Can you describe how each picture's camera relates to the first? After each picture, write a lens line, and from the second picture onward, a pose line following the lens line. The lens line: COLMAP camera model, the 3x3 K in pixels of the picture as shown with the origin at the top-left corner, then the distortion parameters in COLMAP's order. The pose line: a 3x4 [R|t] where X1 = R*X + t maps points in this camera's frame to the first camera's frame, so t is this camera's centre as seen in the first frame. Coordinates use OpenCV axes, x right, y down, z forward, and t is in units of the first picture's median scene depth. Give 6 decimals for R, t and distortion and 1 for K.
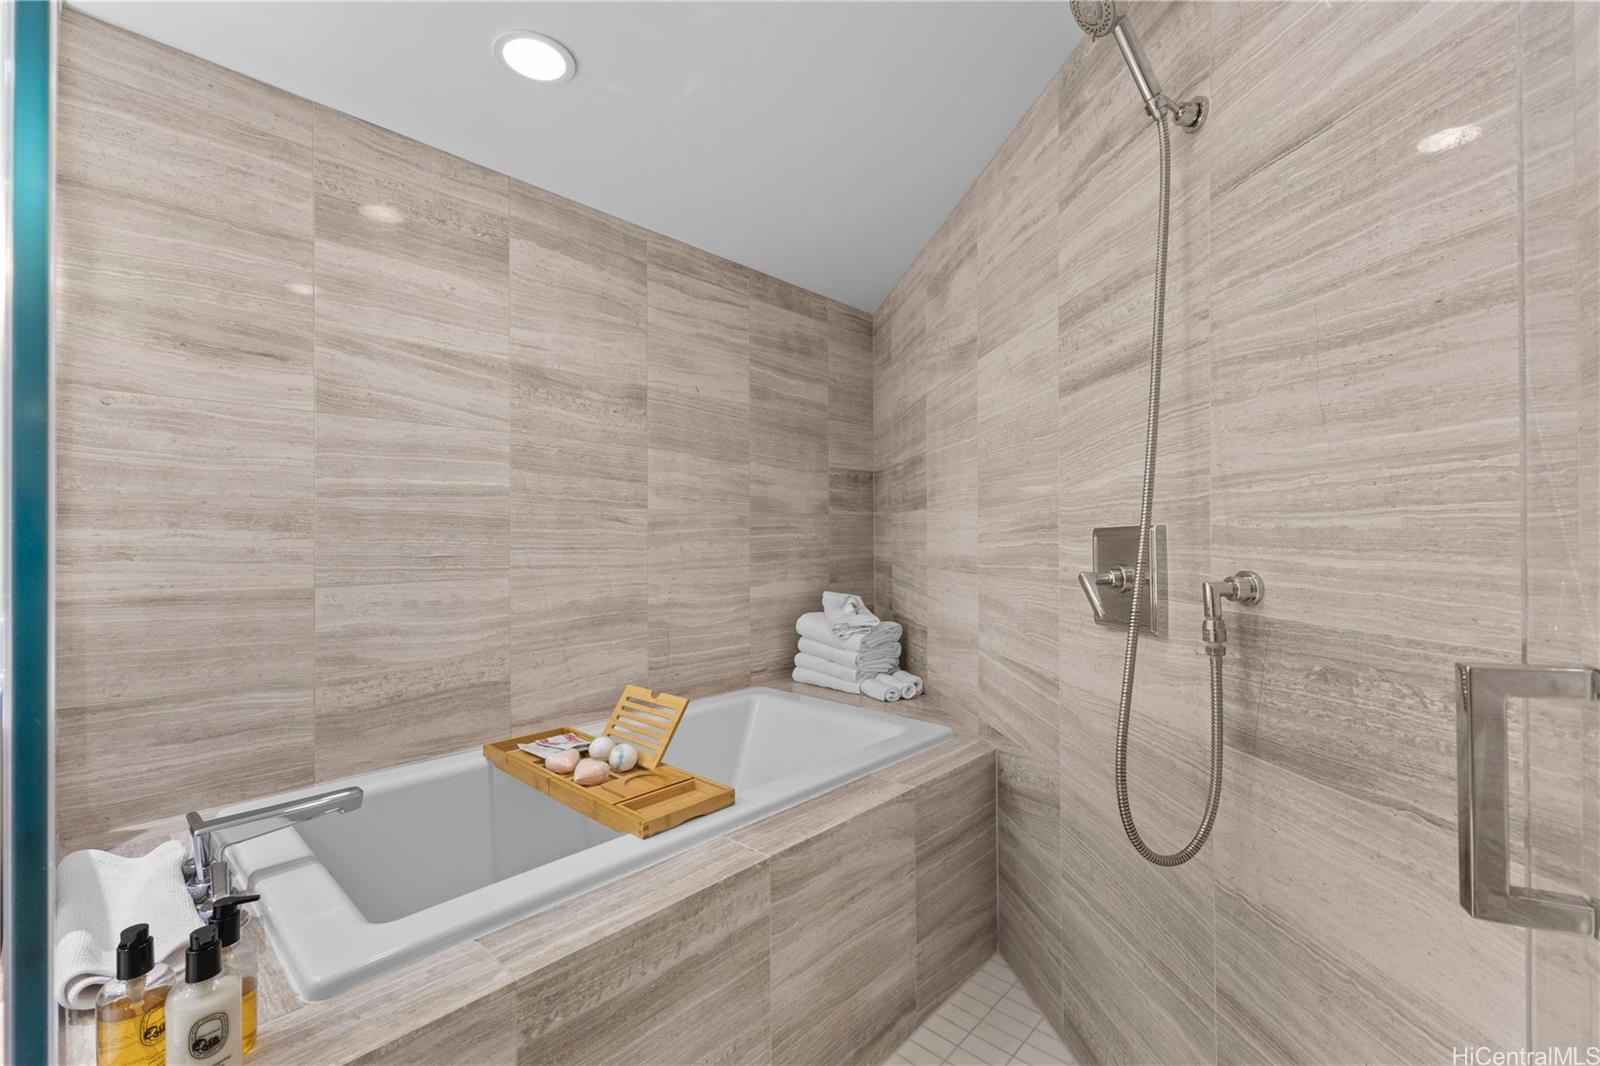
lens RADIAL K [[689.7, 0, 801.0], [0, 689.7, 533.4], [0, 0, 1]] dist [0.012263, 0.000776]
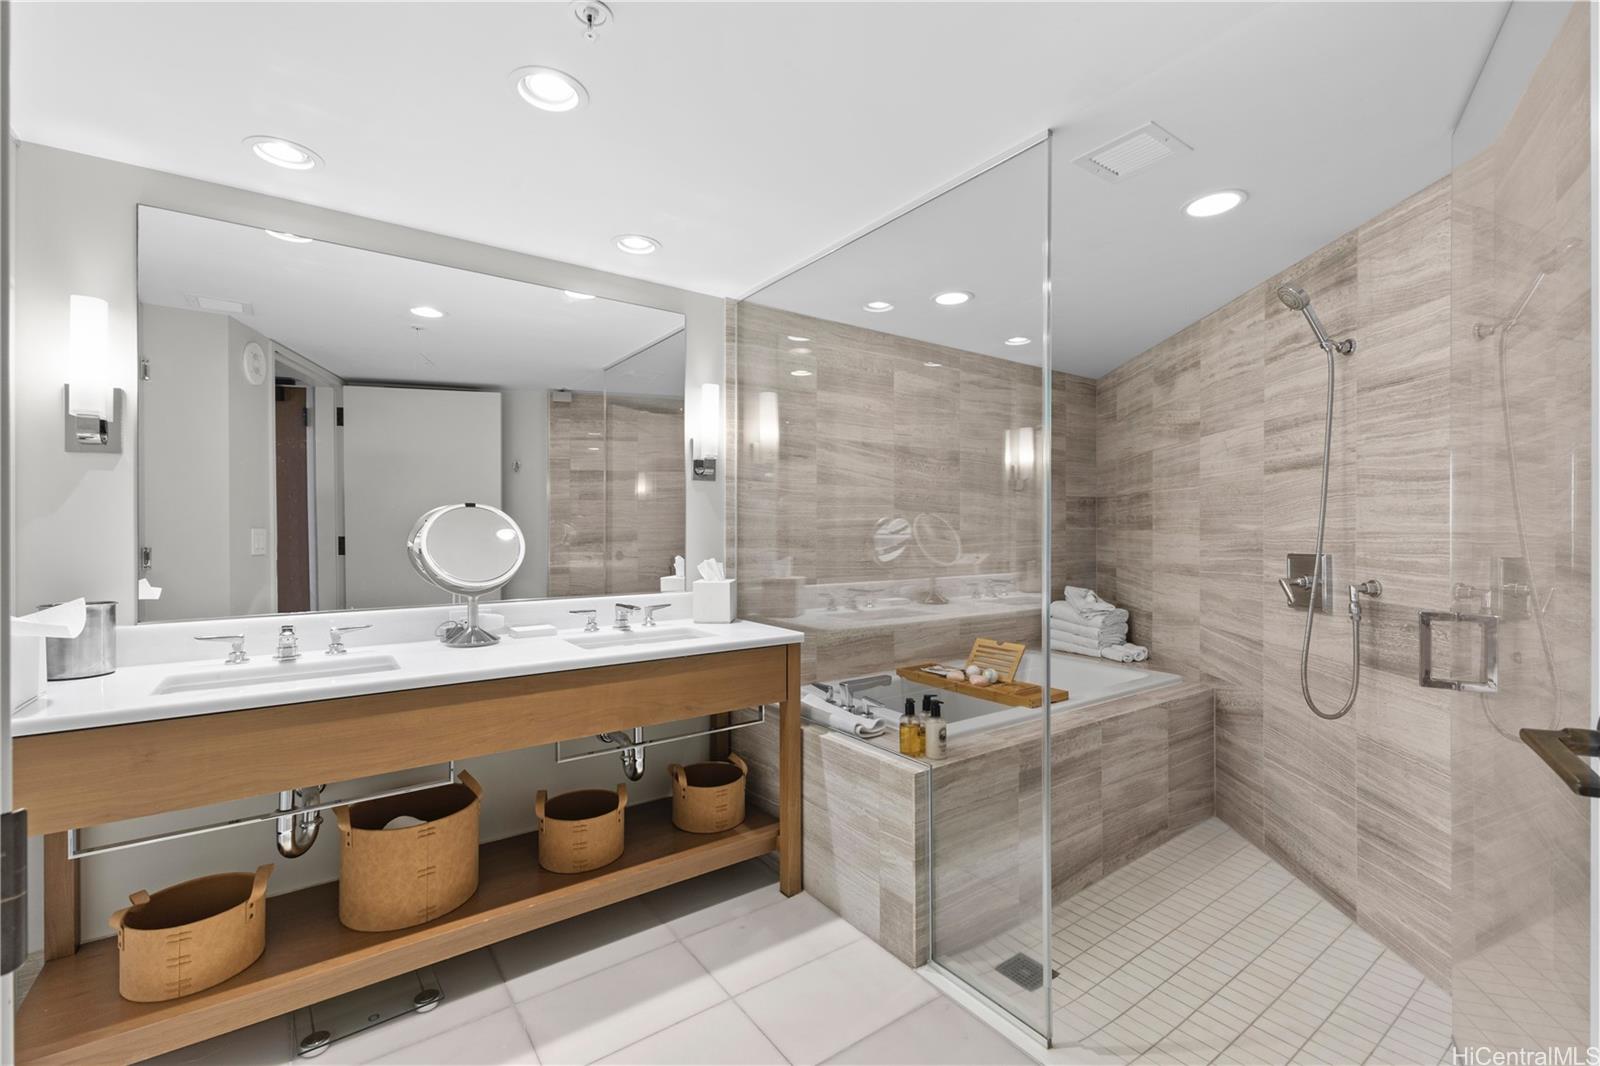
lens RADIAL K [[689.7, 0, 800.4], [0, 689.7, 530.5], [0, 0, 1]] dist [0.012263, 0.000776]
pose [[0.980717, 0.004678, -0.195376, -0.388988], [-0.003678, 0.999978, 0.005482, -0.061283], [0.195397, -0.004658, 0.980713, -0.847137]]
